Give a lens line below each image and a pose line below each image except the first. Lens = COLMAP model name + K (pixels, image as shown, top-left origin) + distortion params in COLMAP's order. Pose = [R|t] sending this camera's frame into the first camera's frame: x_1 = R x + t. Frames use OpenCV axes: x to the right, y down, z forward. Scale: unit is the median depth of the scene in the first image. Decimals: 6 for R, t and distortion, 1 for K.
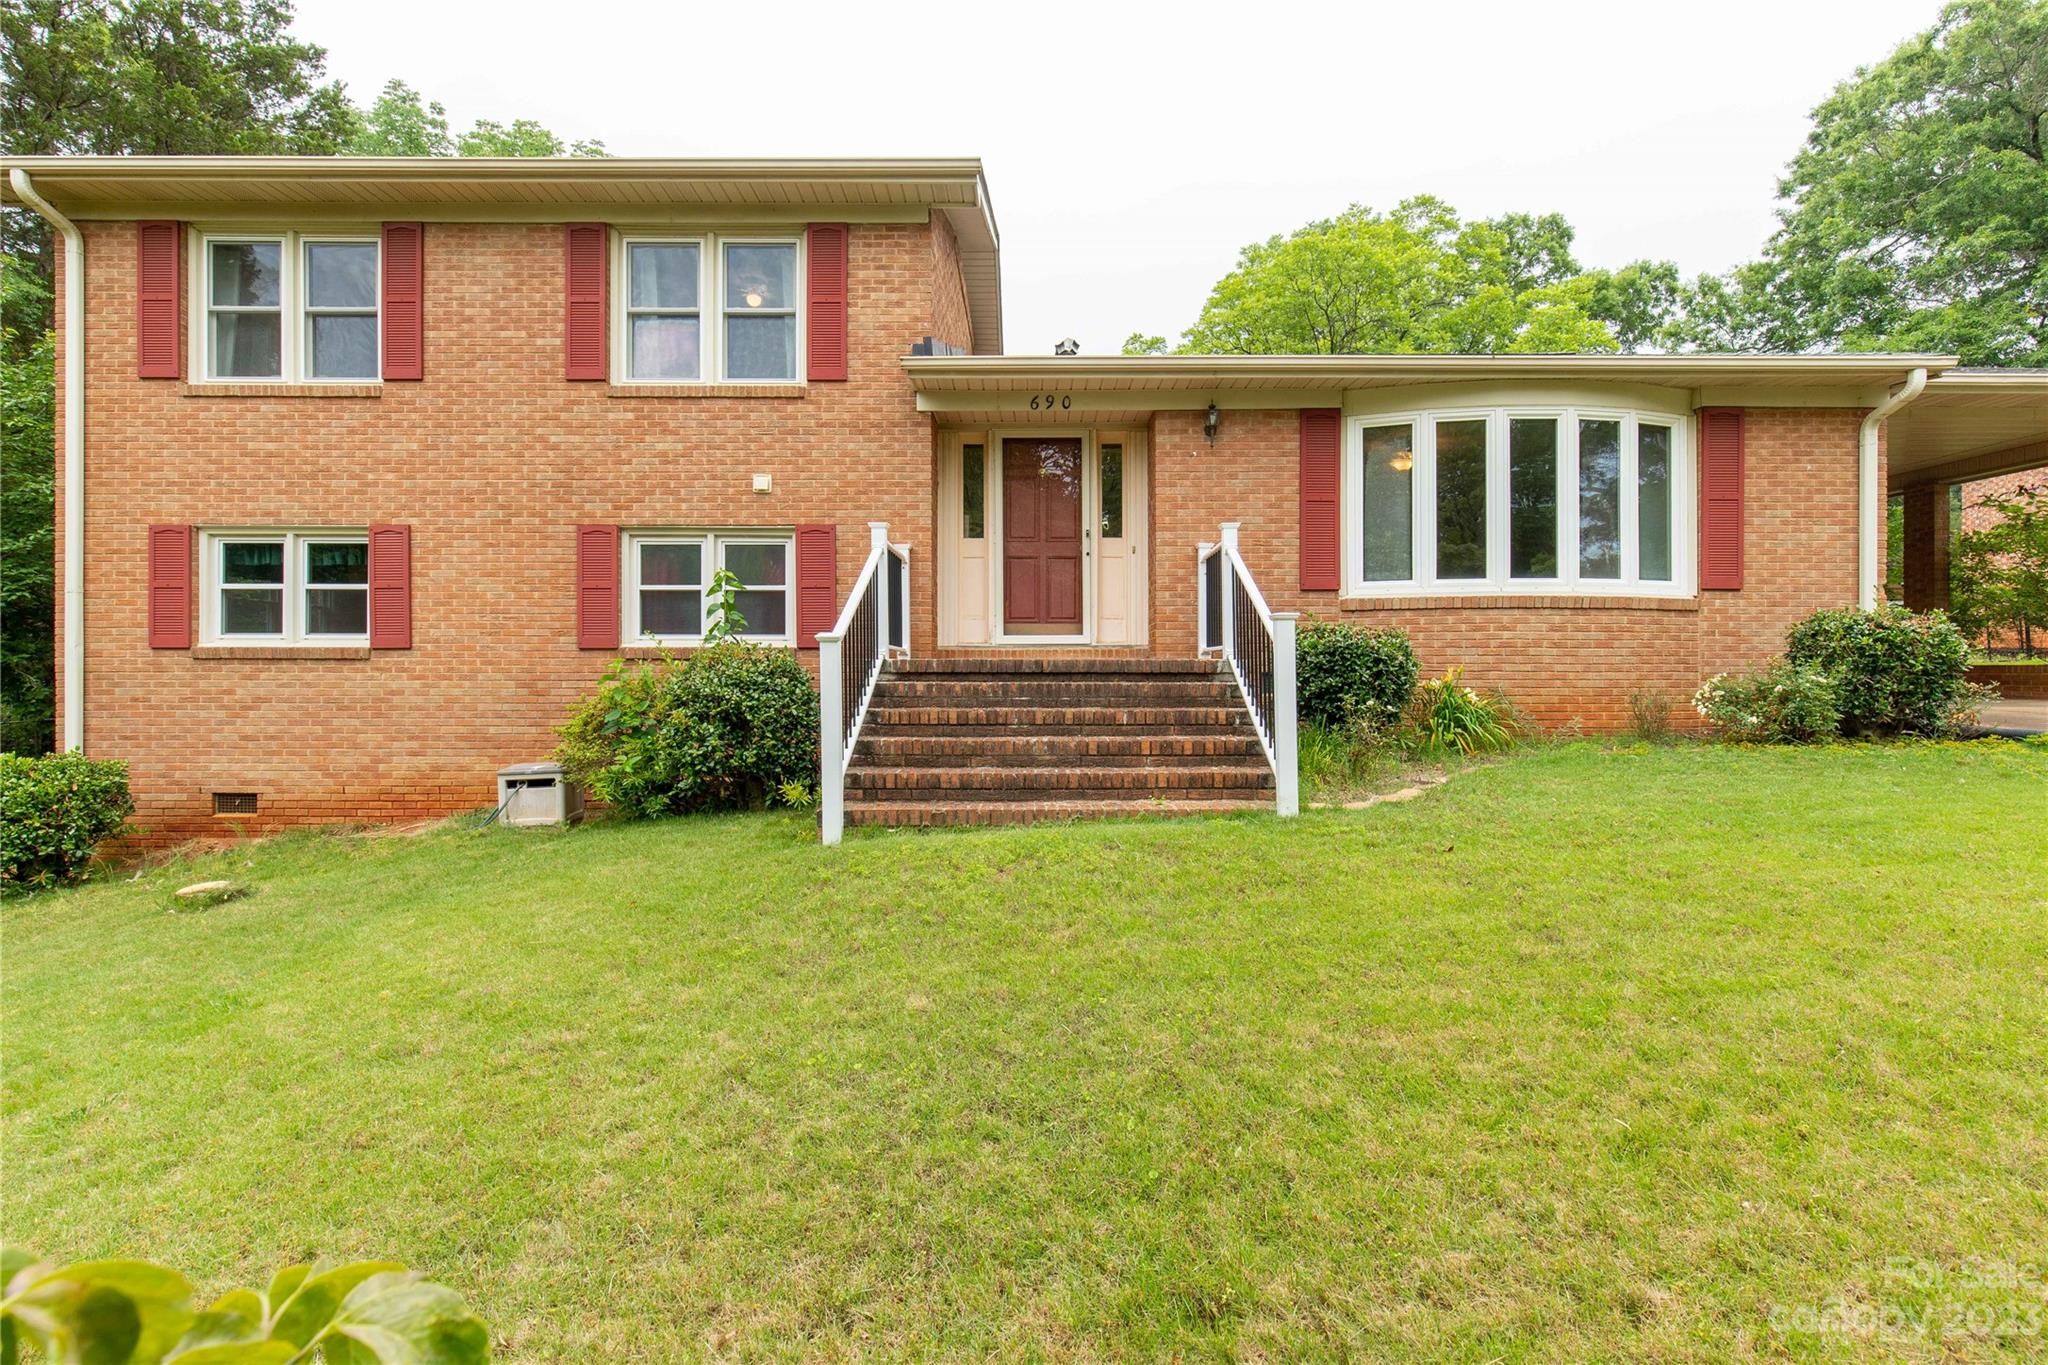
lens RADIAL K [[923.9, 0, 1026.1], [0, 923.9, 663.1], [0, 0, 1]] dist [0.000436, -0.000283]
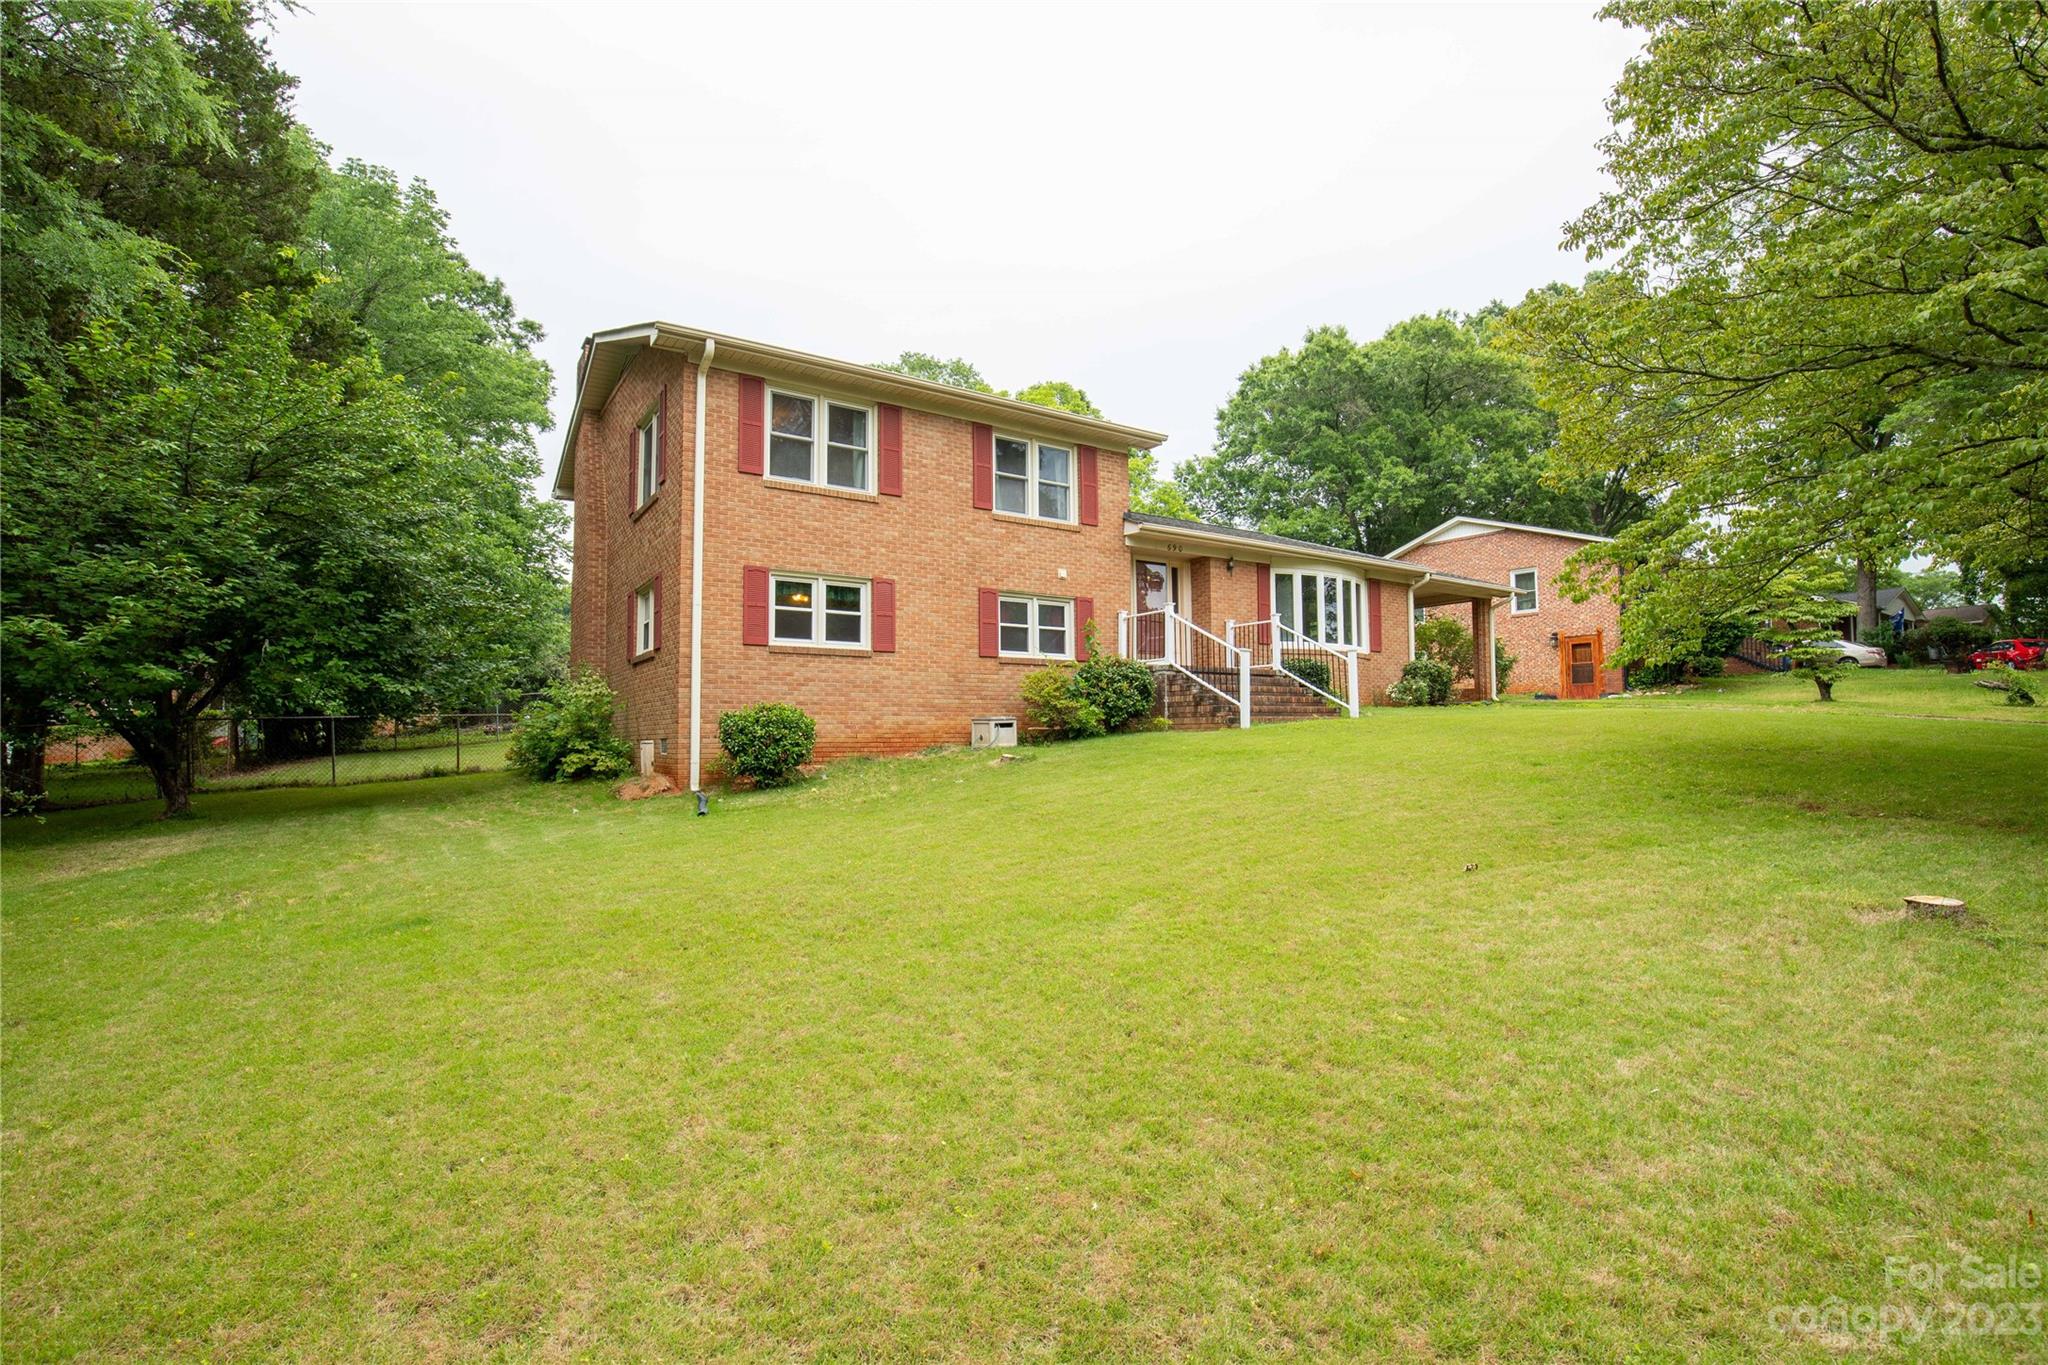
lens RADIAL K [[942.6, 0, 1024.0], [0, 942.6, 682.5], [0, 0, 1]] dist [-0.041001, -0.000079]
pose [[0.832591, 0.026333, 0.553263, -1.421887], [0.003529, 0.998597, -0.052839, 0.132216], [-0.553878, 0.045946, 0.831329, -0.564370]]
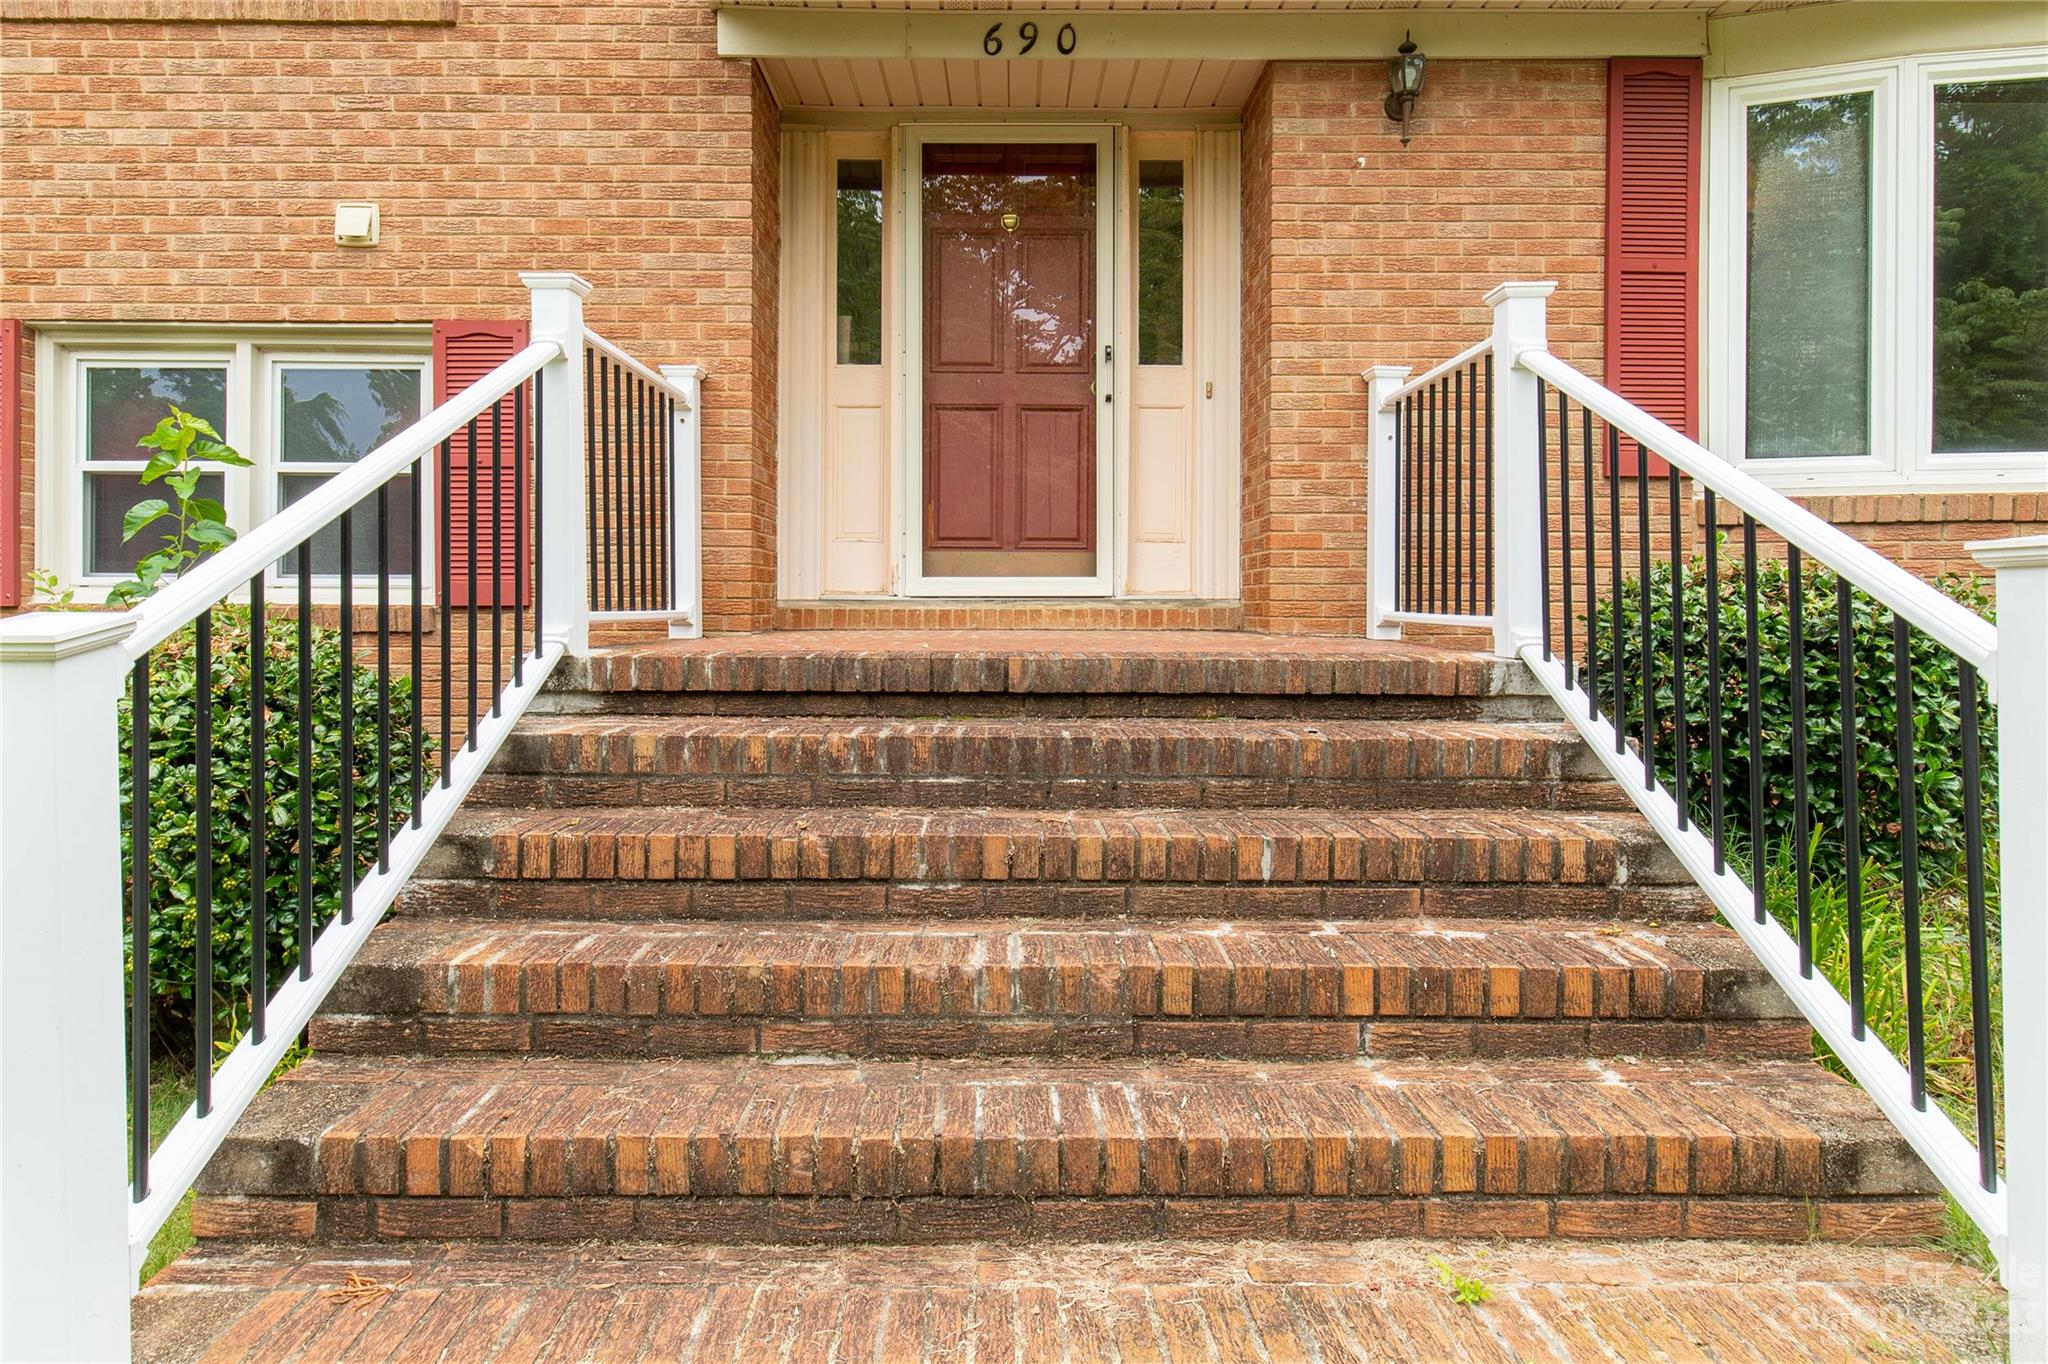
lens RADIAL K [[940.2, 0, 999.7], [0, 940.2, 573.4], [0, 0, 1]] dist [0.000642, 0.000202]
pose [[0.999972, 0.003763, 0.006404, 0.010822], [-0.003721, 0.999972, -0.006515, -0.030374], [-0.006428, 0.006491, 0.999958, 0.561776]]
